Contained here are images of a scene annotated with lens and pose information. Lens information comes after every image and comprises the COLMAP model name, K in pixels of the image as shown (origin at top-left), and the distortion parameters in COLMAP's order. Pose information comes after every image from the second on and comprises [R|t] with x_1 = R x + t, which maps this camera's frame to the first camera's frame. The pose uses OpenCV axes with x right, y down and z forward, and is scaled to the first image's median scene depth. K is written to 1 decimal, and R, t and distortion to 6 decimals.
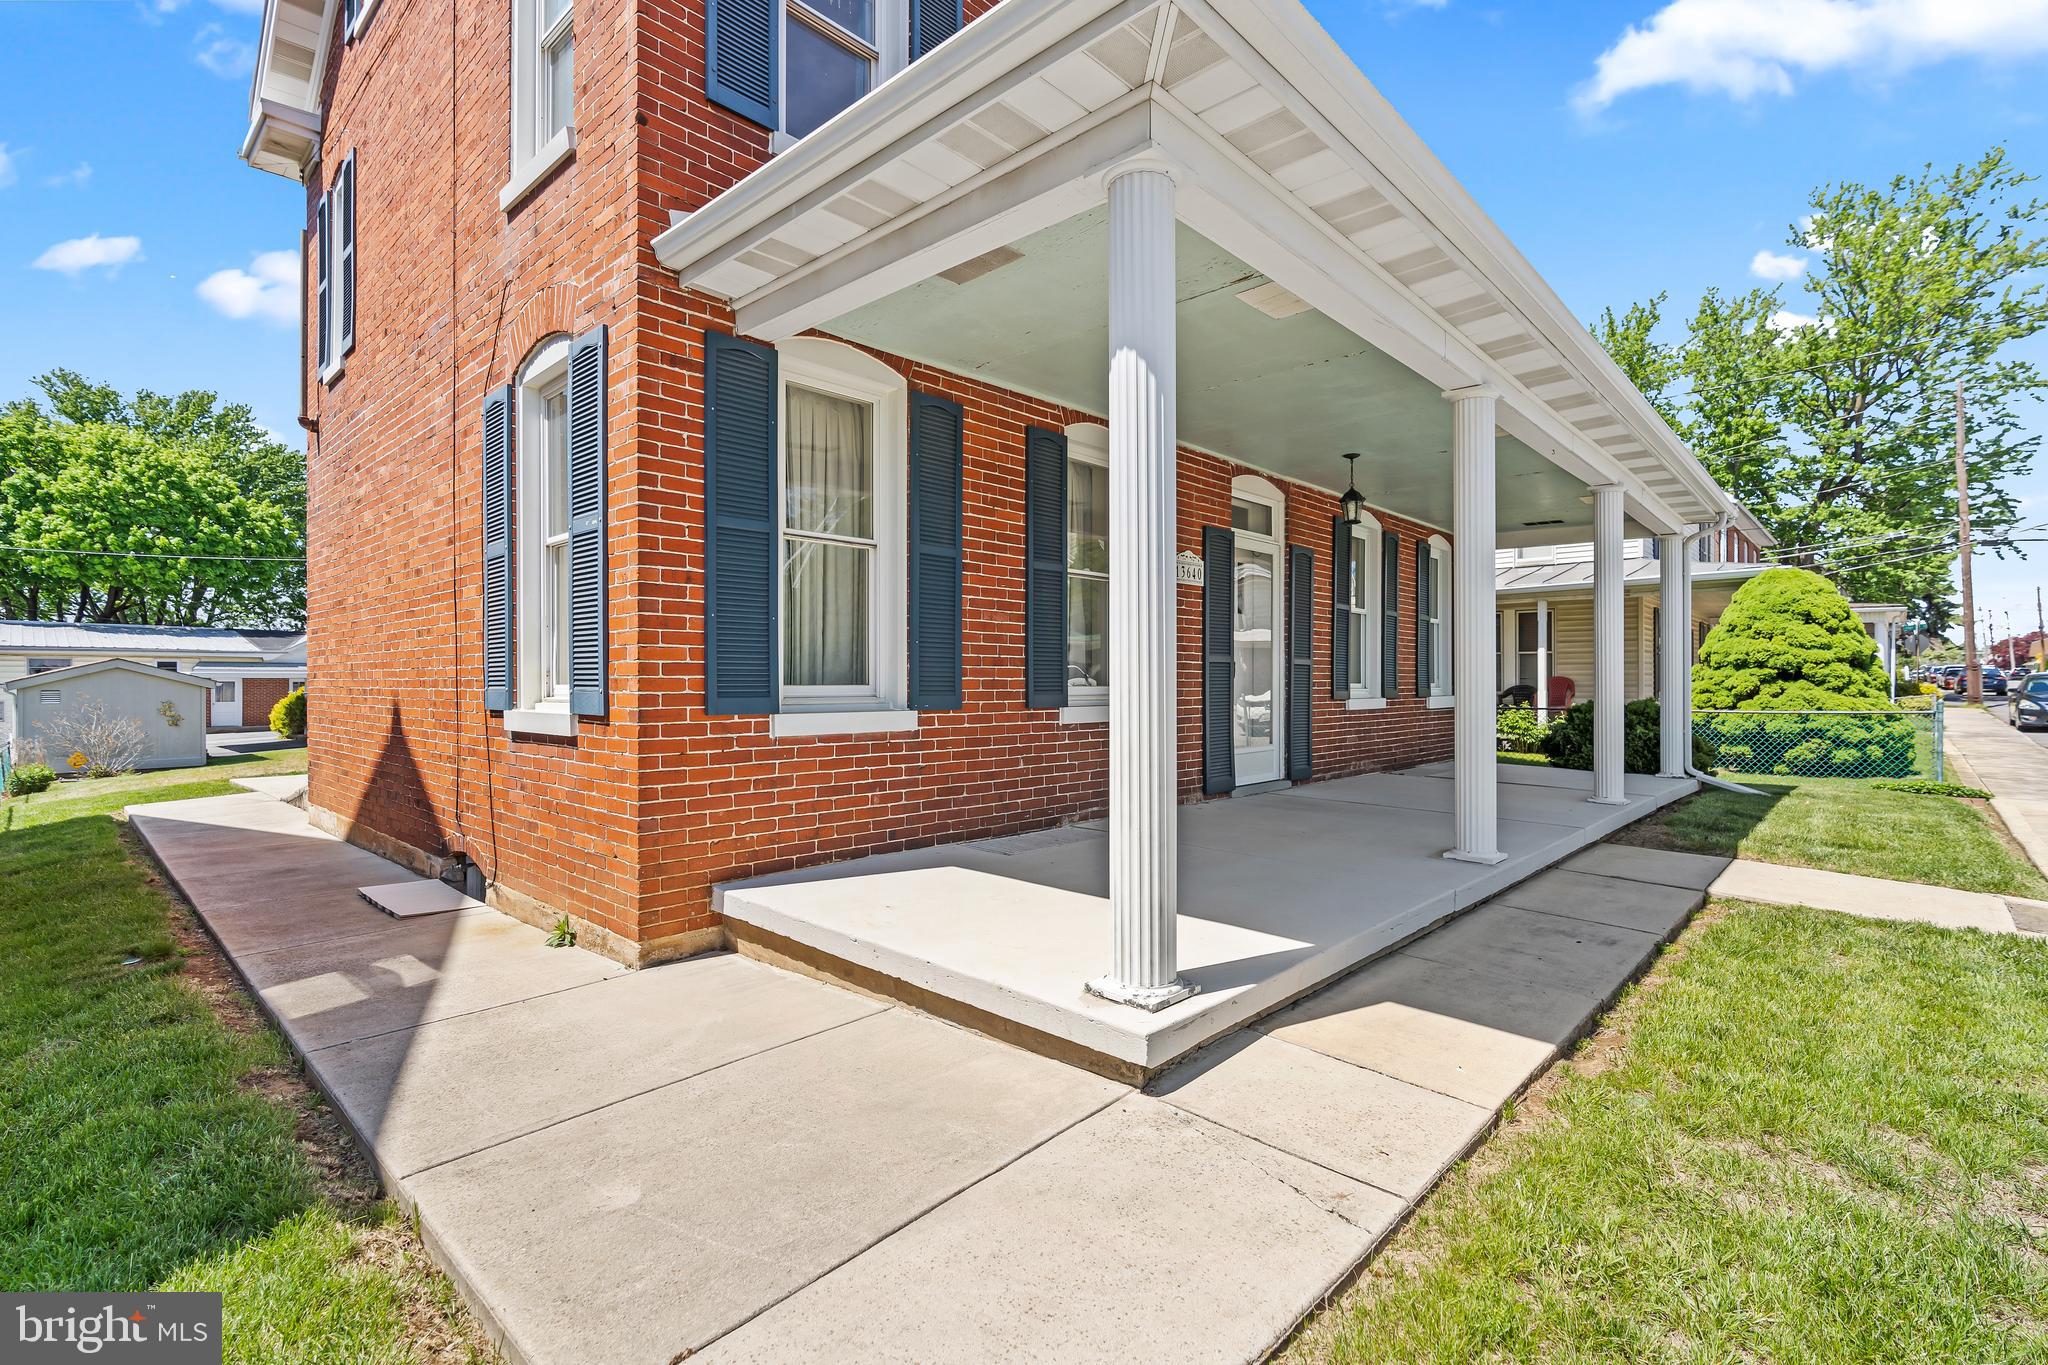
lens RADIAL K [[933.1, 0, 1017.0], [0, 933.1, 677.7], [0, 0, 1]] dist [-0.008942, 0.001935]
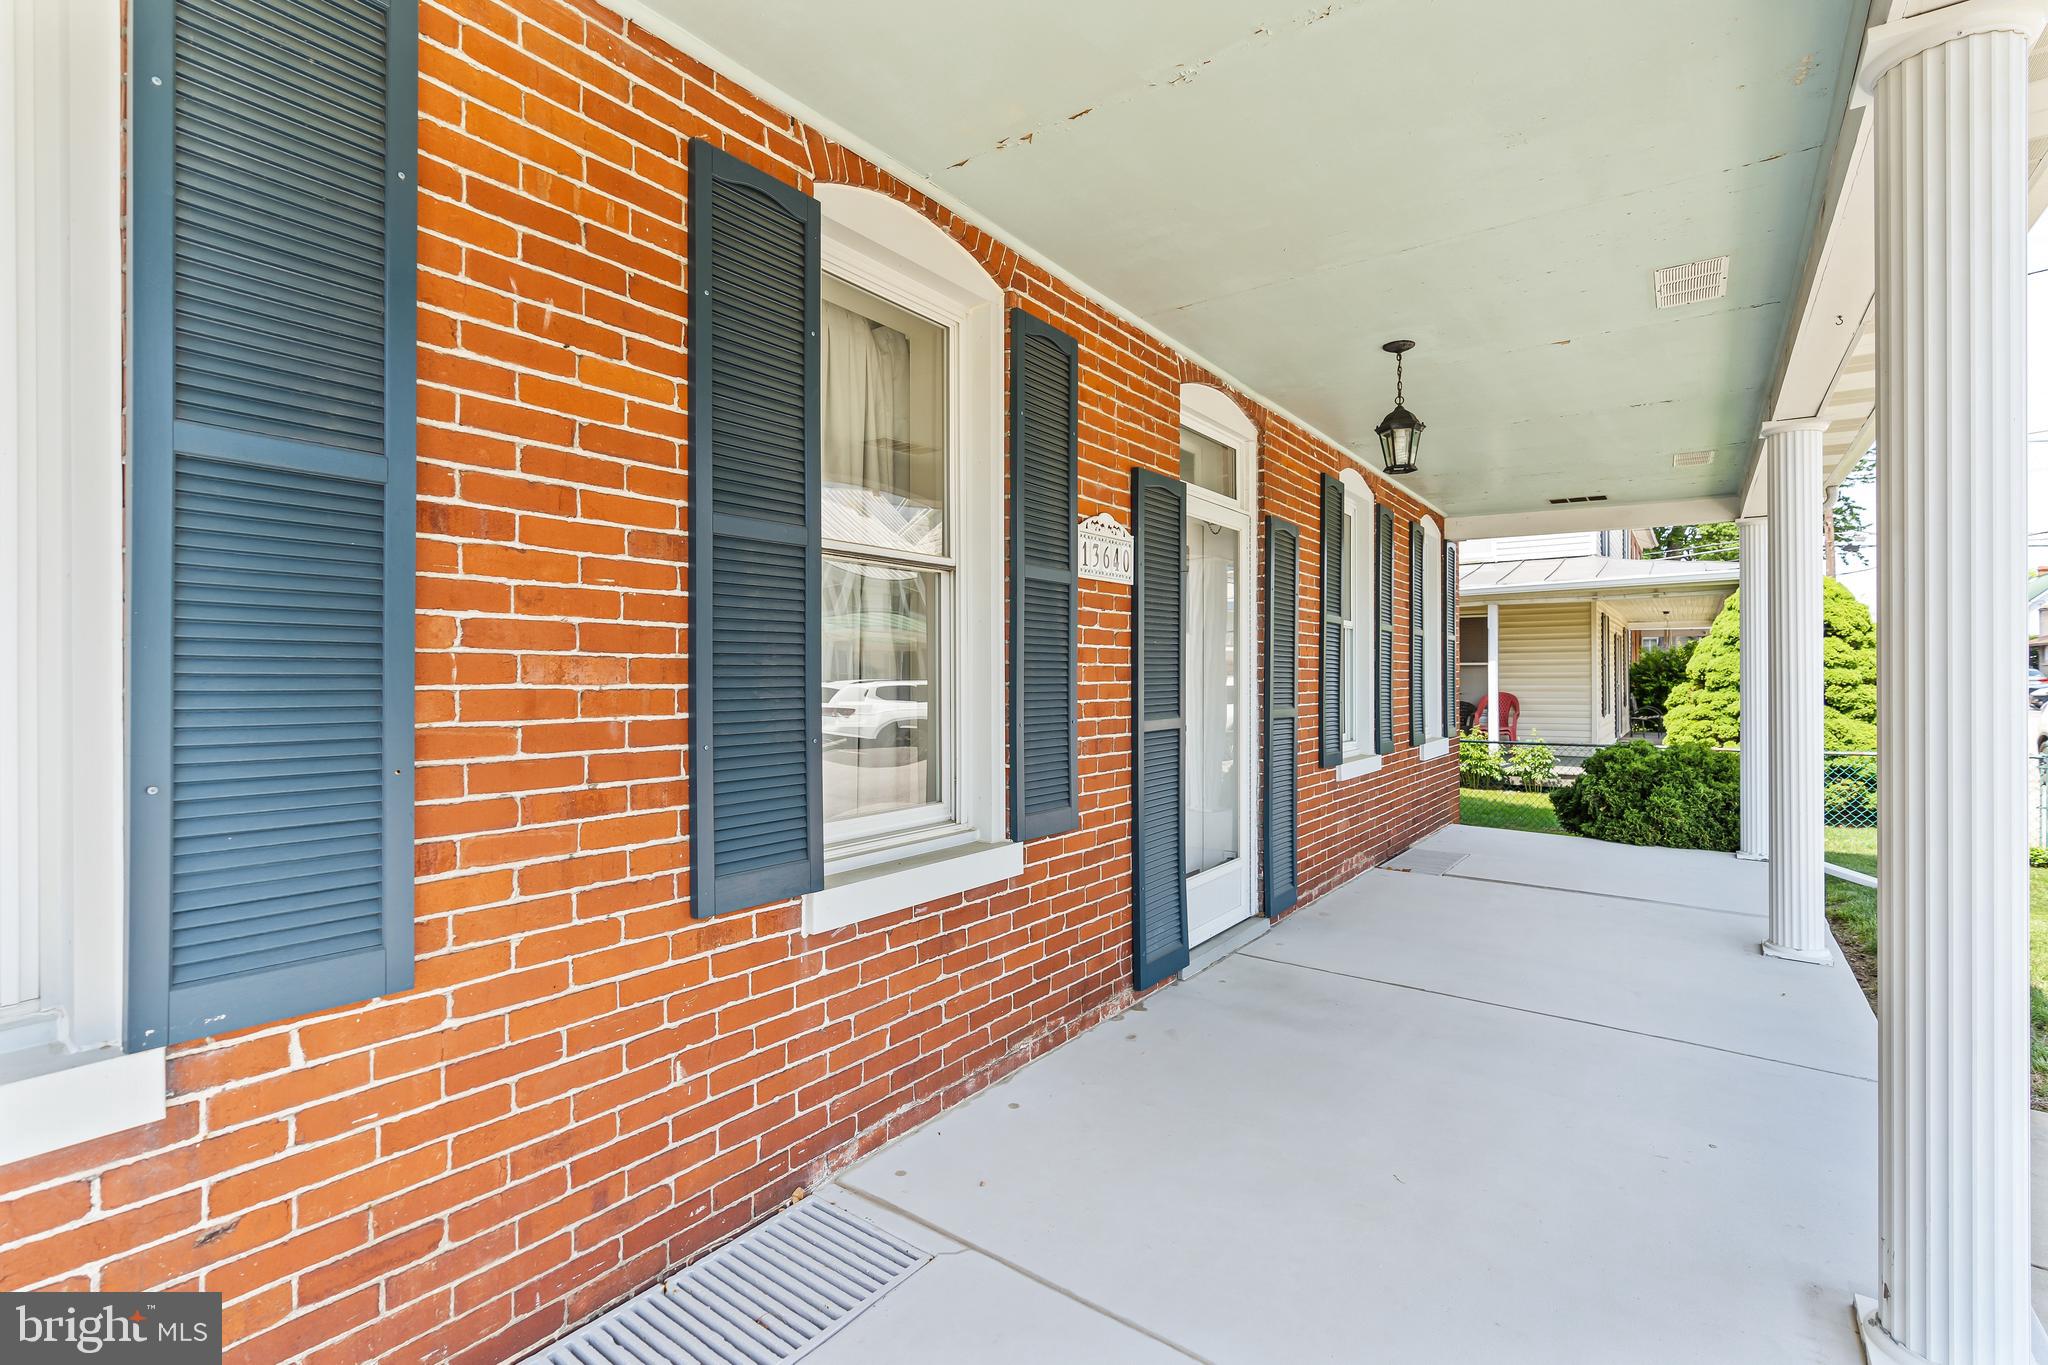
lens RADIAL K [[933.1, 0, 1020.6], [0, 933.1, 678.8], [0, 0, 1]] dist [-0.008942, 0.001935]
pose [[0.991592, -0.004023, 0.129345, 0.068200], [0.003312, 0.999978, 0.005716, -0.047012], [-0.129365, -0.005240, 0.991583, 0.472493]]
